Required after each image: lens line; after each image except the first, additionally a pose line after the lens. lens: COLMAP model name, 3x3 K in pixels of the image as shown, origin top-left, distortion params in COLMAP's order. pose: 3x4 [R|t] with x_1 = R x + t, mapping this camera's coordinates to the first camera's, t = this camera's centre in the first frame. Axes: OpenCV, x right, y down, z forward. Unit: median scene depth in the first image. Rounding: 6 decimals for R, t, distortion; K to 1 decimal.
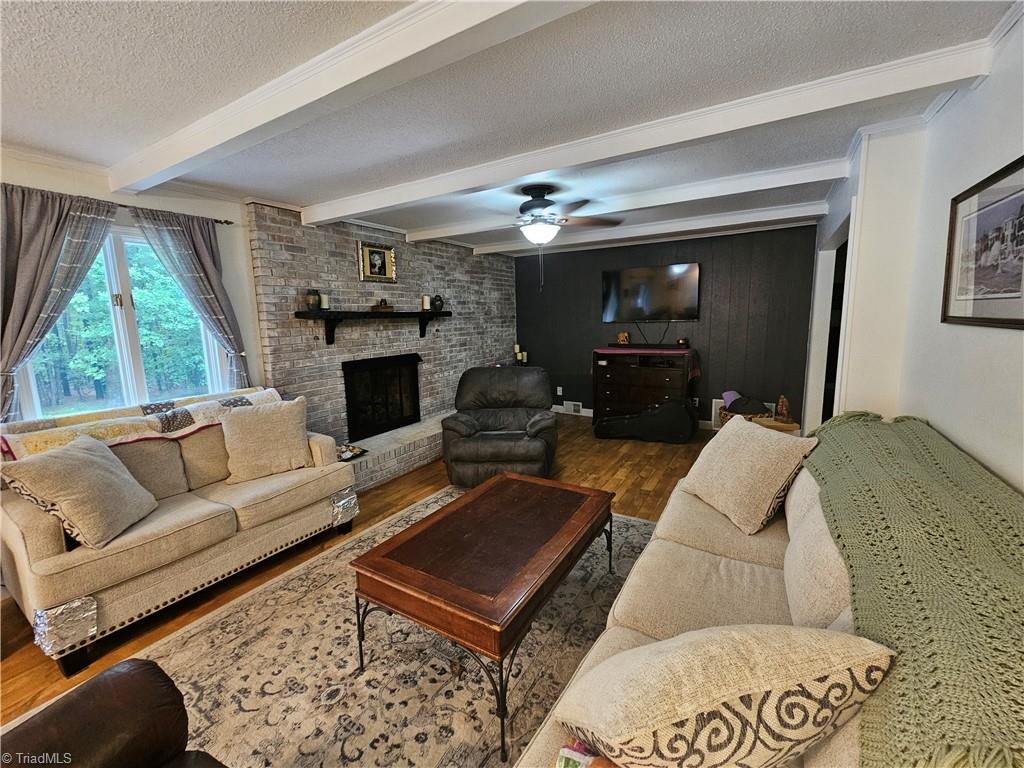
lens RADIAL K [[417.0, 0, 508.5], [0, 417.0, 379.7], [0, 0, 1]] dist [-0.001669, -0.001144]
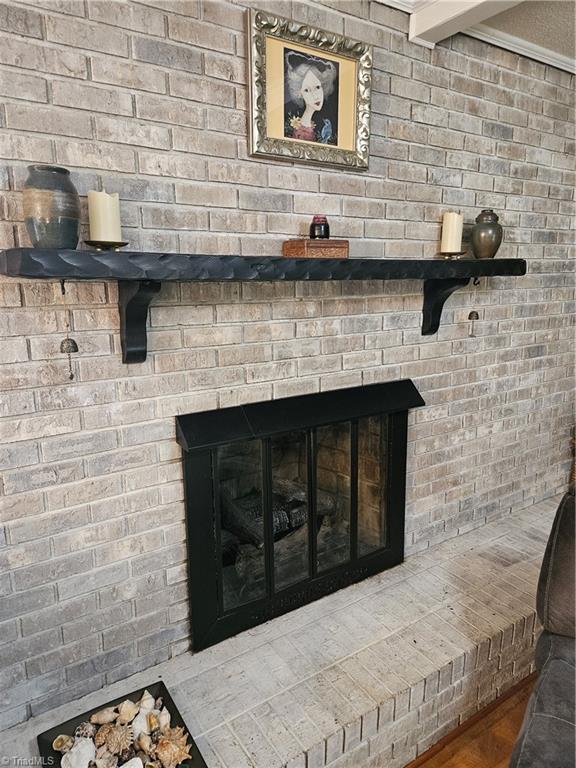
lens RADIAL K [[503.1, 0, 288.0], [0, 503.1, 384.0], [0, 0, 1]] dist [0.079312, -0.073576]
pose [[0.903823, 0.094553, -0.417330, -0.146785], [-0.070813, 0.994884, 0.072045, -0.092325], [0.422007, -0.035563, 0.905895, 0.623651]]
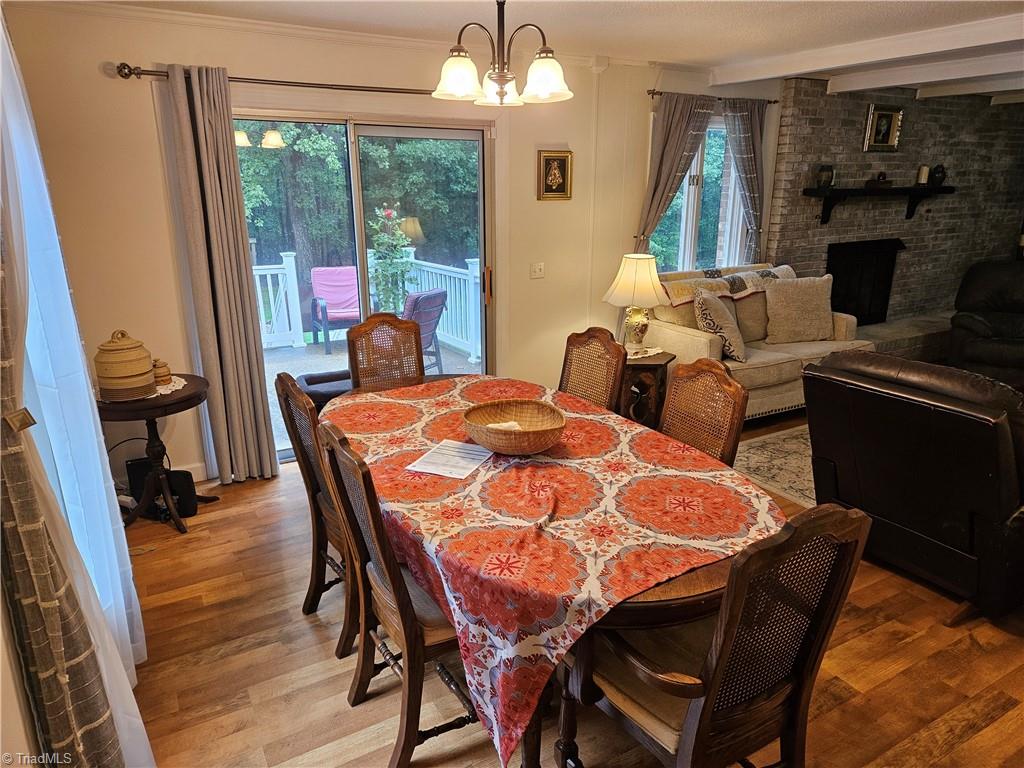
lens RADIAL K [[670.8, 0, 512.0], [0, 670.8, 384.0], [0, 0, 1]] dist [0.079312, -0.073576]
pose [[0.877899, 0.156167, -0.452664, -0.258581], [-0.087434, 0.981710, 0.169117, 0.062959], [0.470795, -0.108889, 0.875497, -0.637599]]
